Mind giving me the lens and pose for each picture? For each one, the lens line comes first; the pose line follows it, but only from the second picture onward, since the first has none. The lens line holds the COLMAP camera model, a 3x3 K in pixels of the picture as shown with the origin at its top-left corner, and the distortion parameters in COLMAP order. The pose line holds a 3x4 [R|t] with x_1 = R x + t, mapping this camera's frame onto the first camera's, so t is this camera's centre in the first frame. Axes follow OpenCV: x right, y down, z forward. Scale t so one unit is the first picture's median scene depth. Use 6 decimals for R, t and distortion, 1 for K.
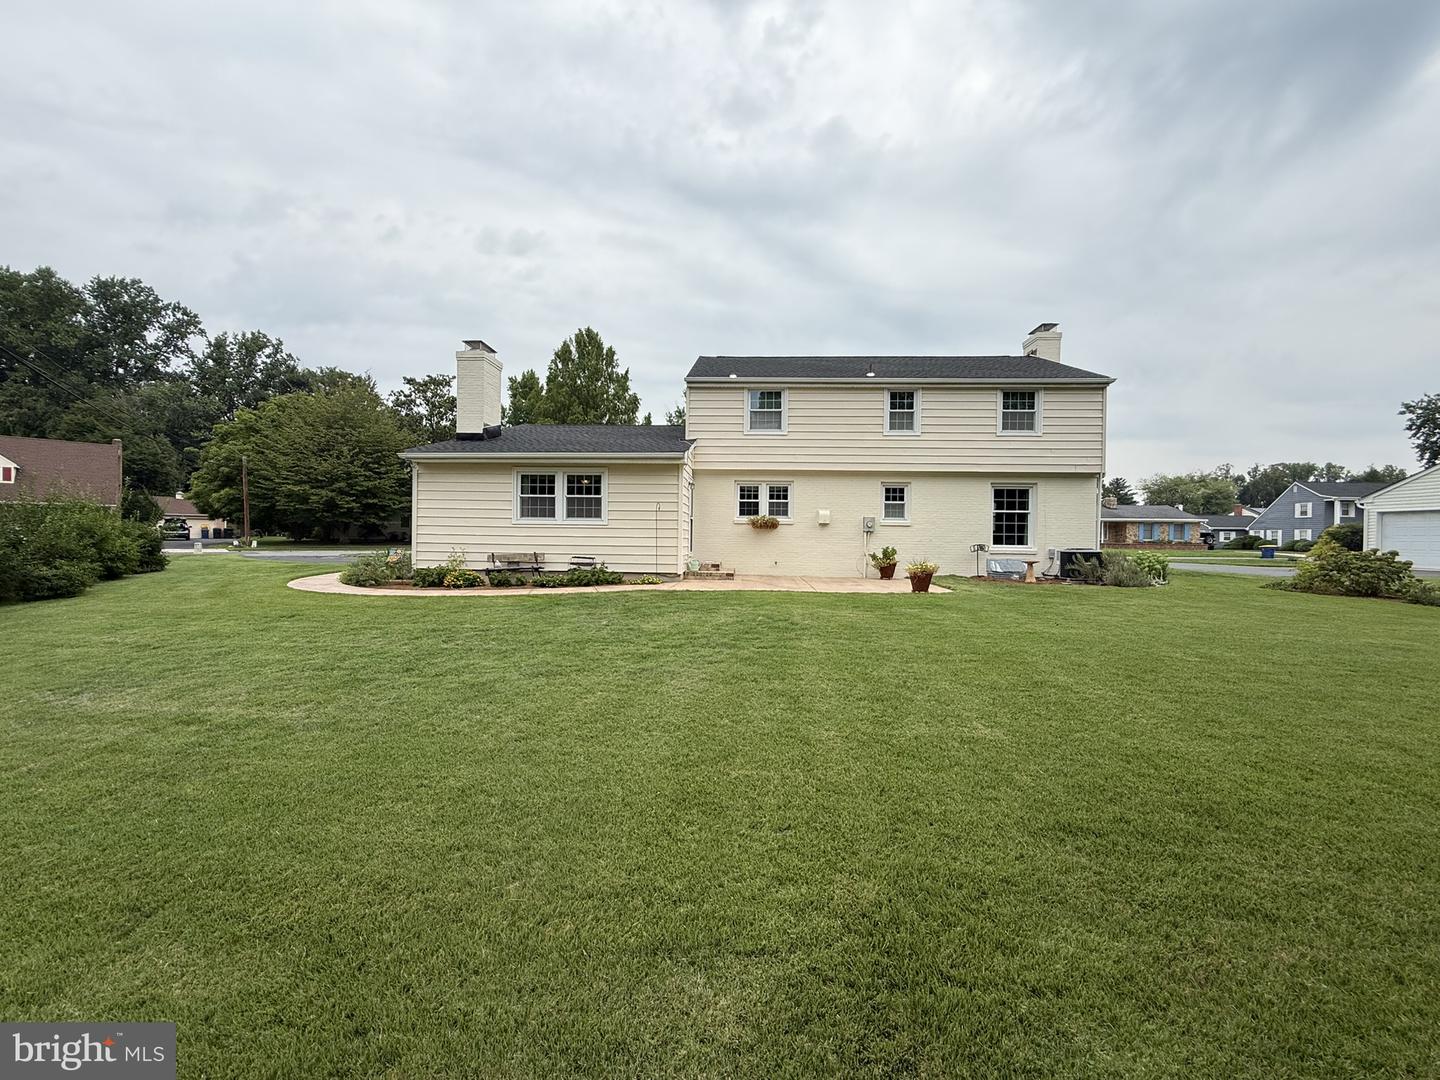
lens RADIAL K [[576.4, 0, 719.7], [0, 576.4, 552.9], [0, 0, 1]] dist [-0.001525, 0.000299]
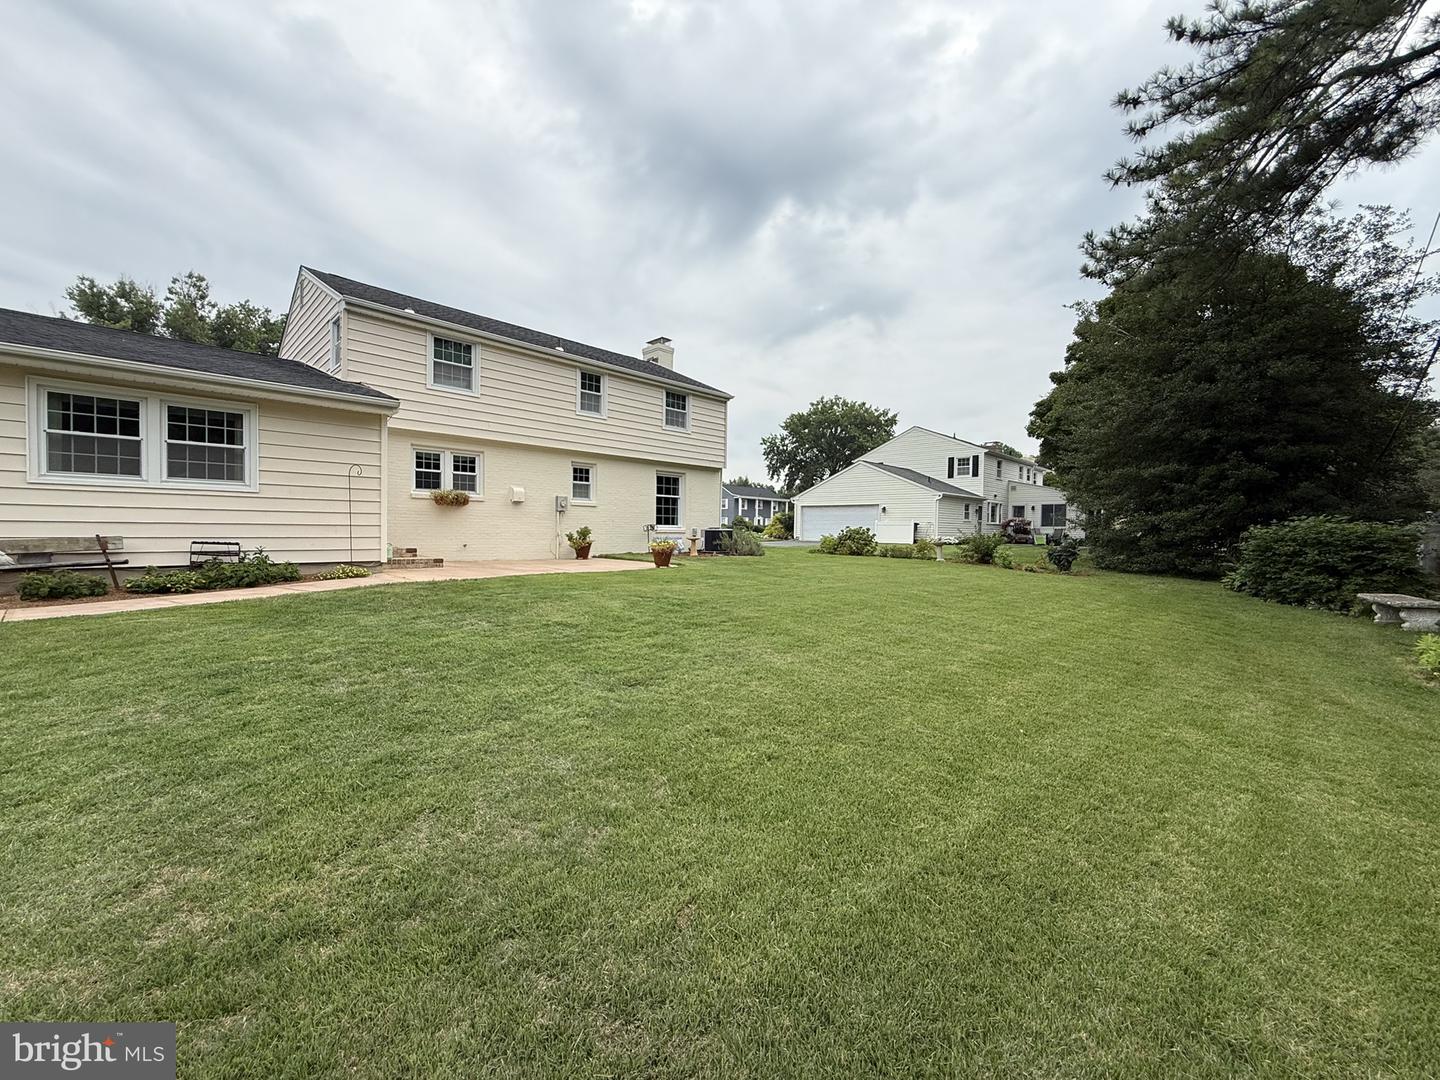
lens RADIAL K [[576.4, 0, 711.1], [0, 576.4, 536.2], [0, 0, 1]] dist [-0.001525, 0.000299]
pose [[0.673291, -0.012193, 0.739277, -0.288787], [0.014156, 0.999893, 0.003598, 0.005175], [-0.739242, 0.008043, 0.673392, 0.161351]]
